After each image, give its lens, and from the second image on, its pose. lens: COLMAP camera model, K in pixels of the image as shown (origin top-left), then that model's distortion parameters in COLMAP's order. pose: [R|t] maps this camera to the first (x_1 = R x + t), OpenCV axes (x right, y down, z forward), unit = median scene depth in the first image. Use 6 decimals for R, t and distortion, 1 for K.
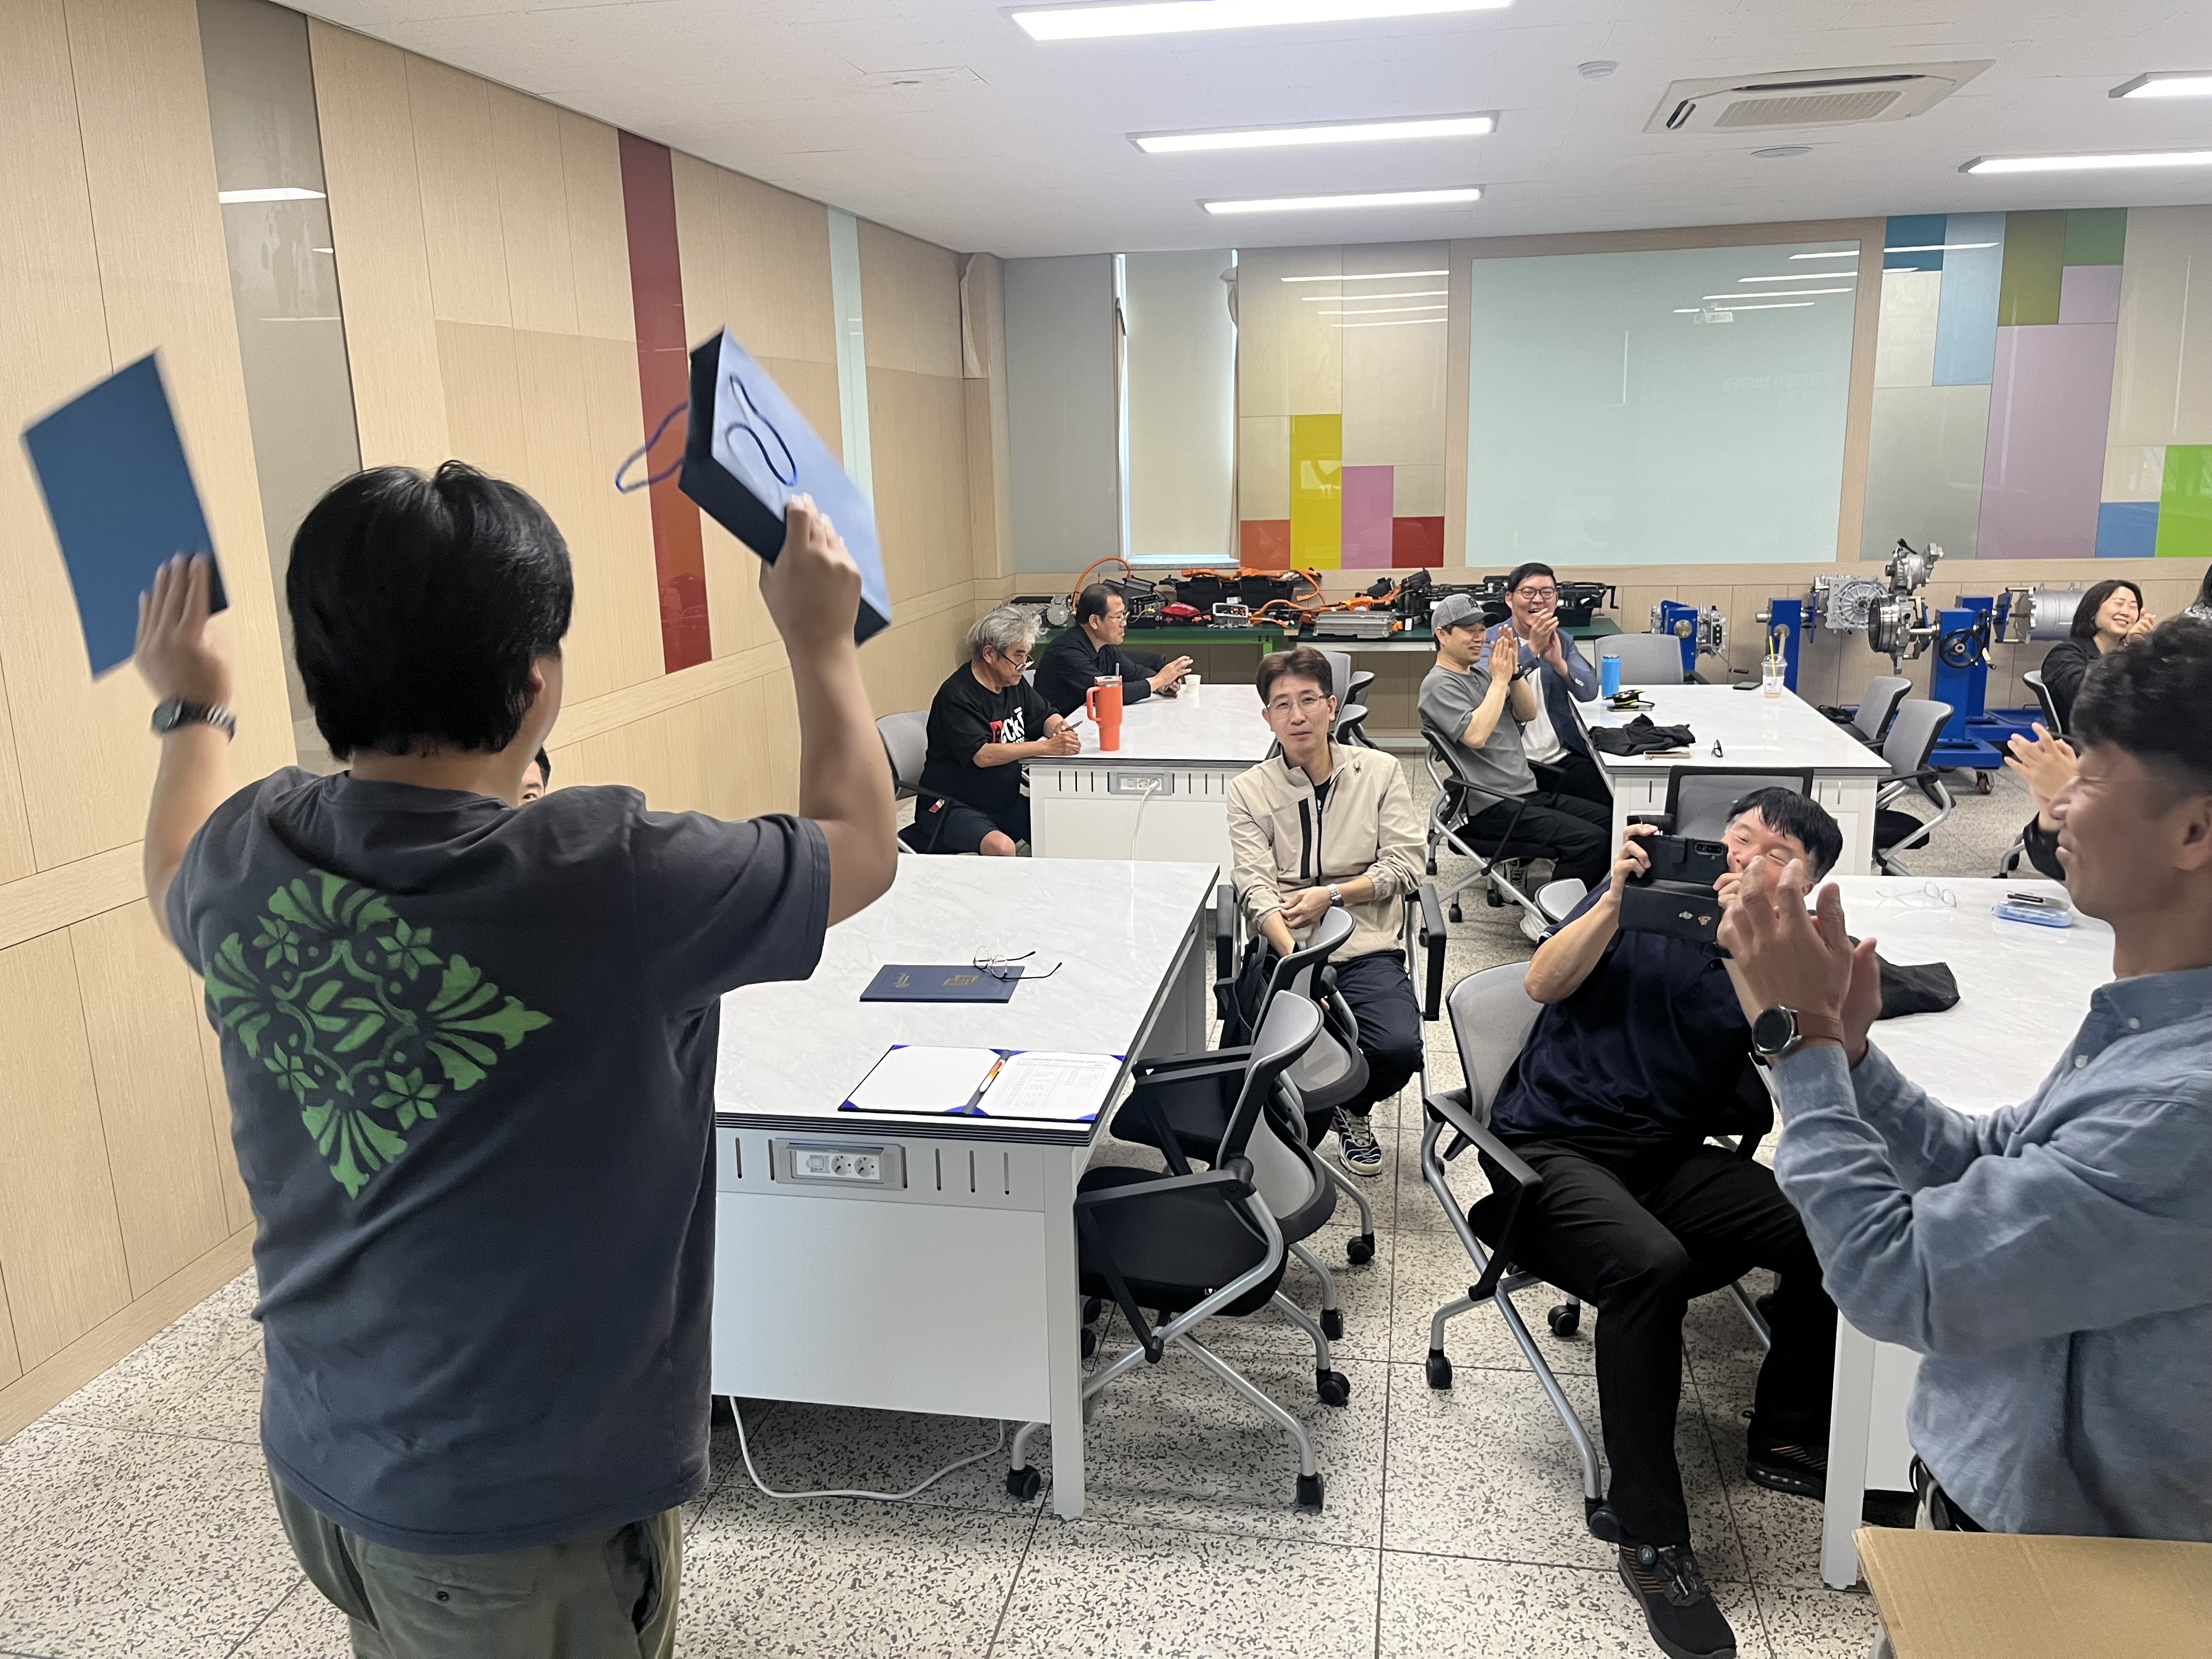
lens RADIAL K [[1671.9, 0, 1119.0], [0, 1671.9, 812.7], [0, 0, 1]] dist [0.029738, -0.030505]
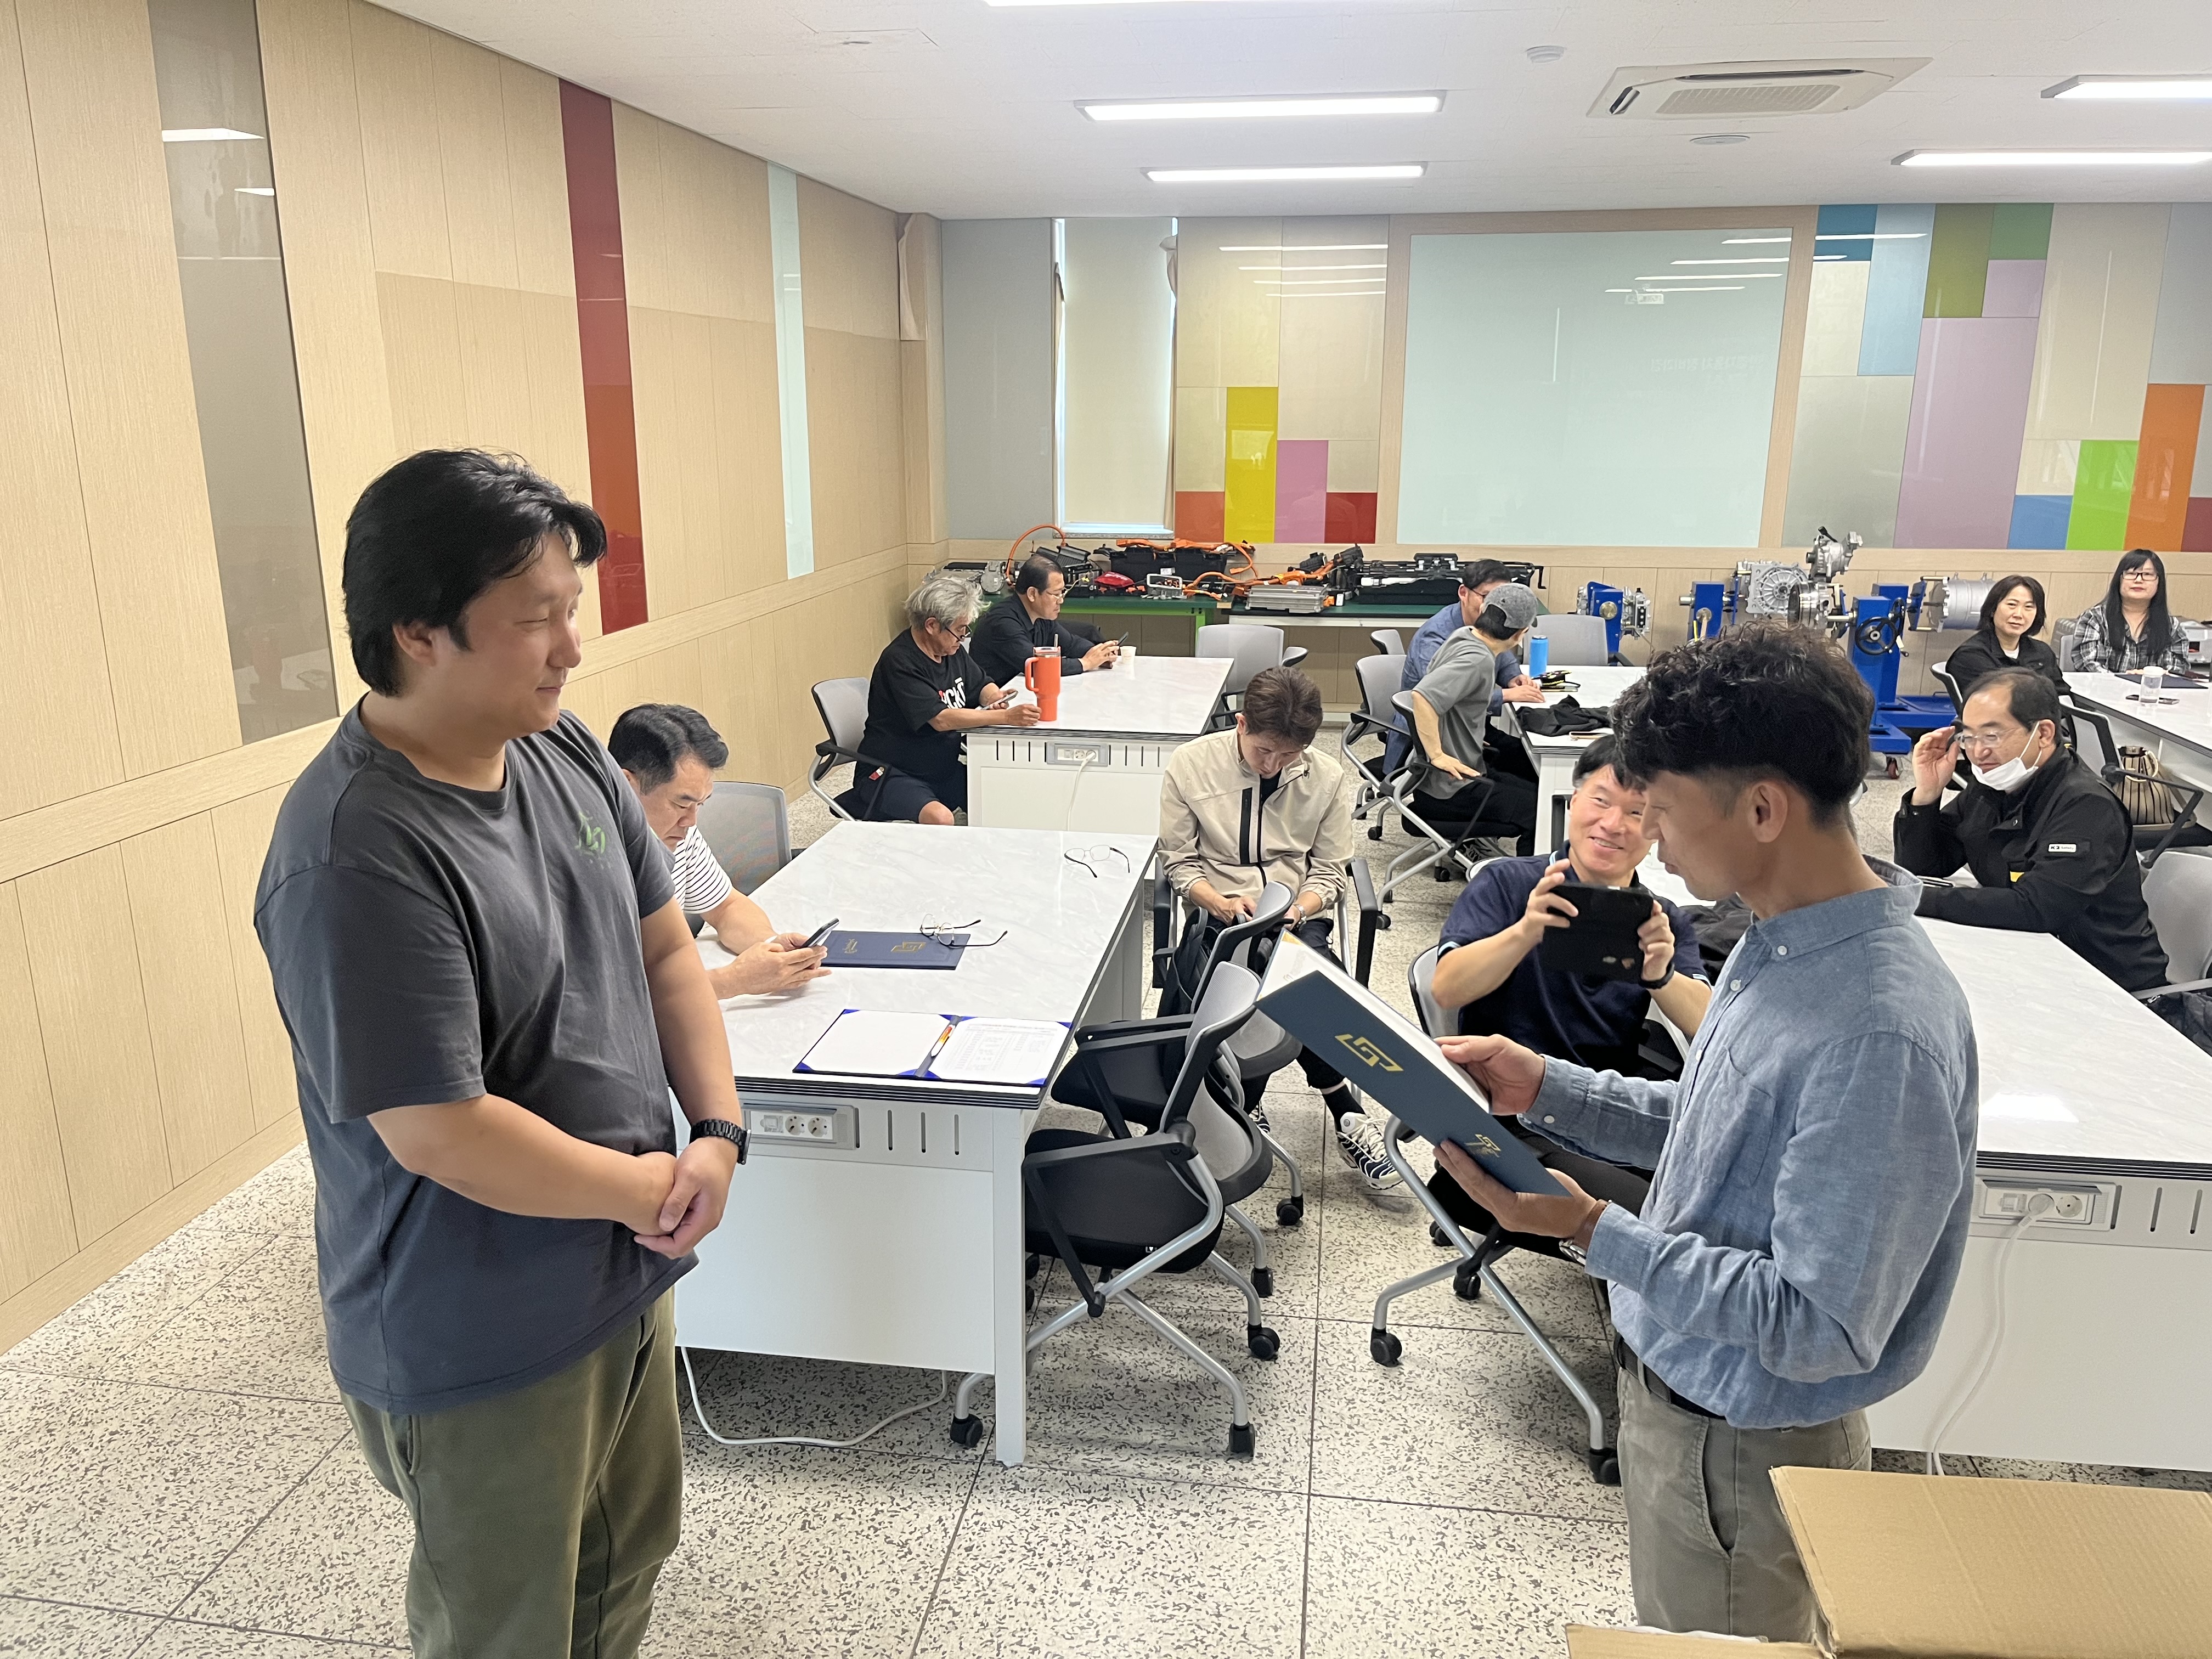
lens RADIAL K [[1671.9, 0, 1102.1], [0, 1671.9, 842.9], [0, 0, 1]] dist [0.029738, -0.030505]
pose [[0.999139, 0.016932, 0.037863, -0.011355], [-0.018357, 0.999125, 0.037591, -0.002686], [-0.037193, -0.038254, 0.998576, -0.014843]]
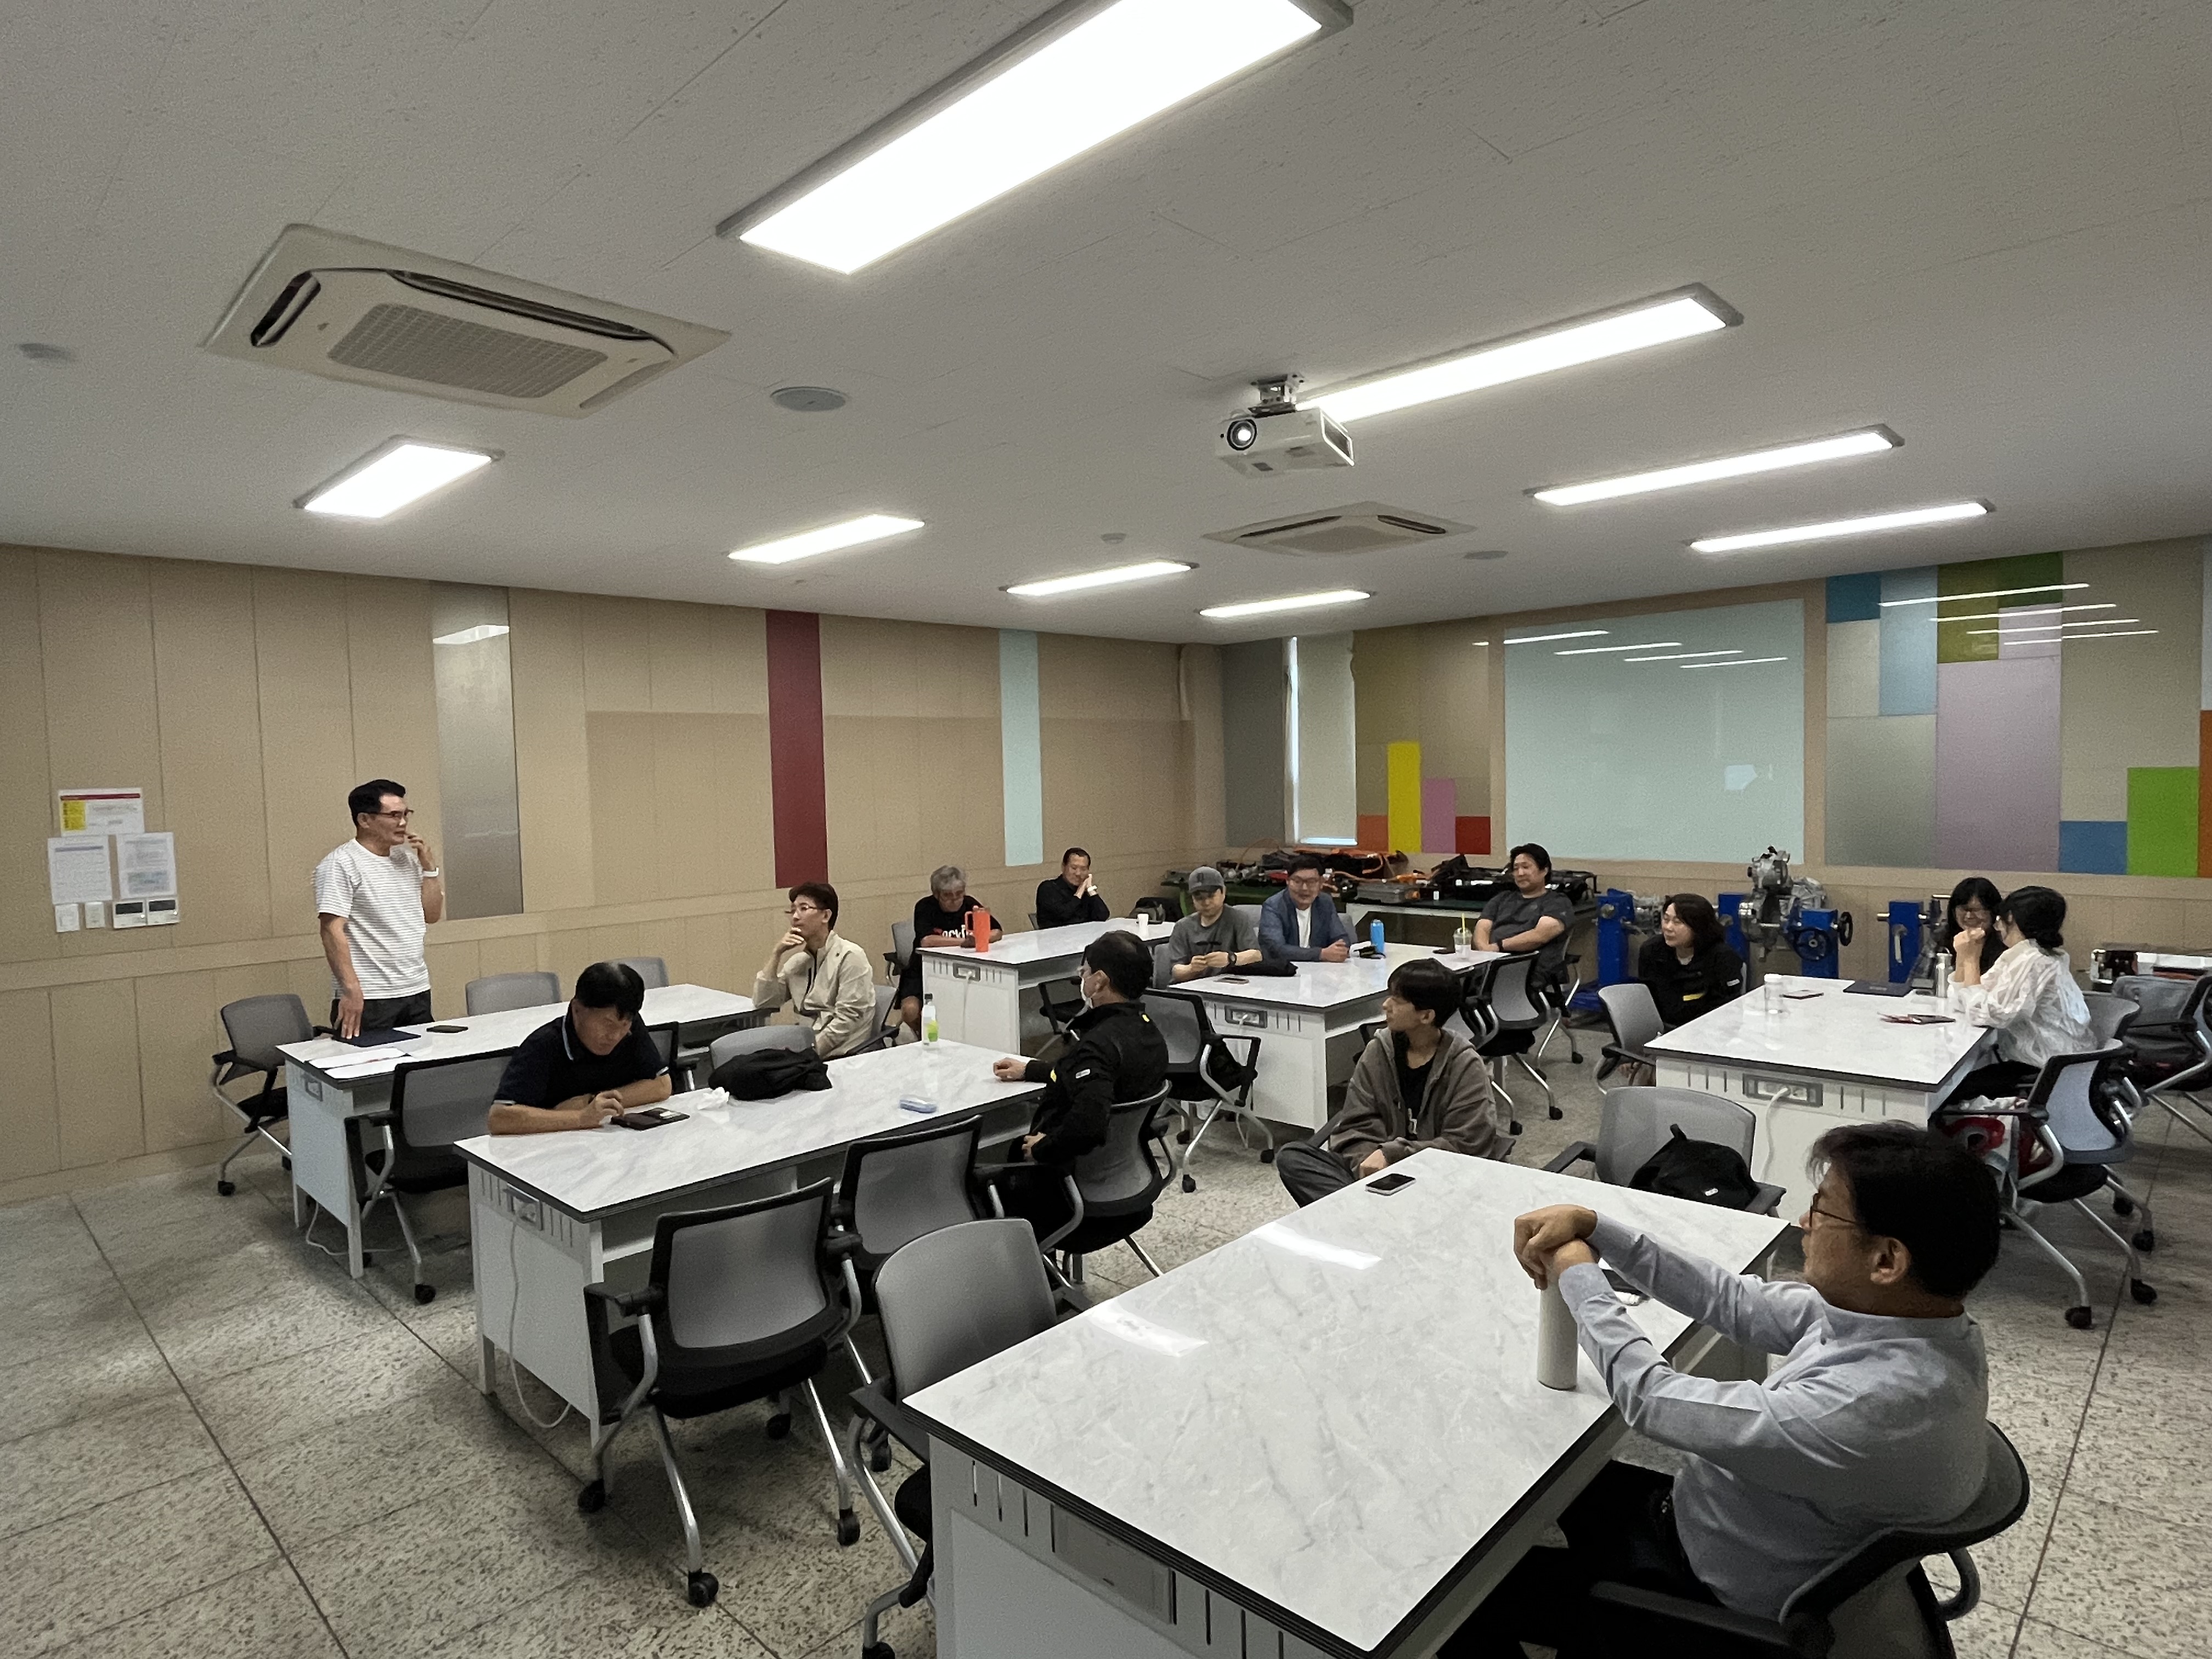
lens RADIAL K [[1225.4, 0, 1117.5], [0, 1225.4, 818.7], [0, 0, 1]] dist [0.006792, -0.000105]
pose [[0.835137, 0.026771, -0.549390, 0.947789], [-0.115646, 0.985035, -0.127797, -0.034686], [0.537748, 0.170263, 0.825735, 0.087856]]
